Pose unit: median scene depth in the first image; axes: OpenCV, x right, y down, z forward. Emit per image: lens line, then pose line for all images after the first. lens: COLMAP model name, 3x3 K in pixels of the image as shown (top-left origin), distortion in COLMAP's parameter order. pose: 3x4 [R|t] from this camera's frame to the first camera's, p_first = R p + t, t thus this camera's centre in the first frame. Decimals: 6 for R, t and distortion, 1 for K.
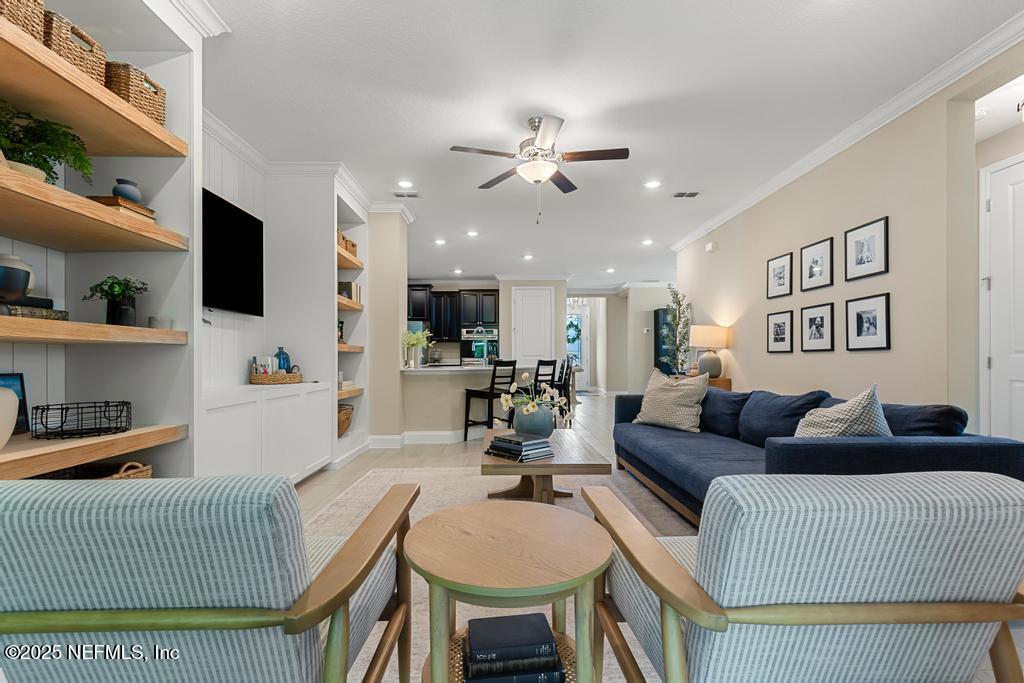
lens RADIAL K [[467.8, 0, 516.5], [0, 467.8, 357.4], [0, 0, 1]] dist [0.002822, -0.001441]
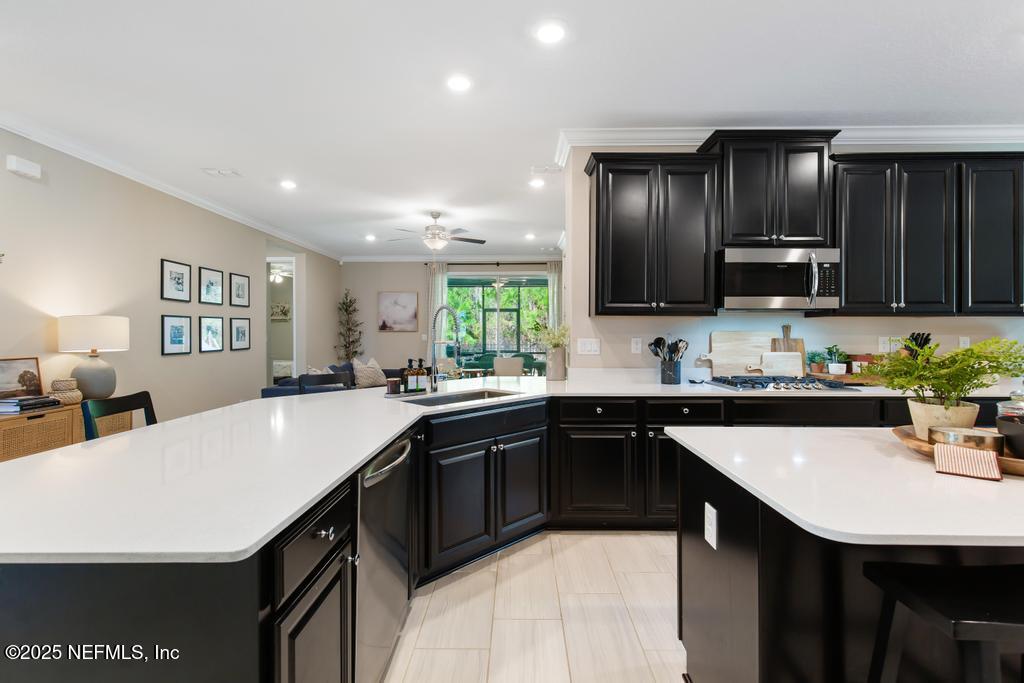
lens RADIAL K [[467.8, 0, 517.3], [0, 467.8, 332.6], [0, 0, 1]] dist [0.002822, -0.001441]
pose [[-0.999448, 0.006529, 0.032578, -0.247940], [0.006502, 0.999978, -0.000933, -0.057311], [-0.032583, -0.000721, -0.999469, 2.189872]]
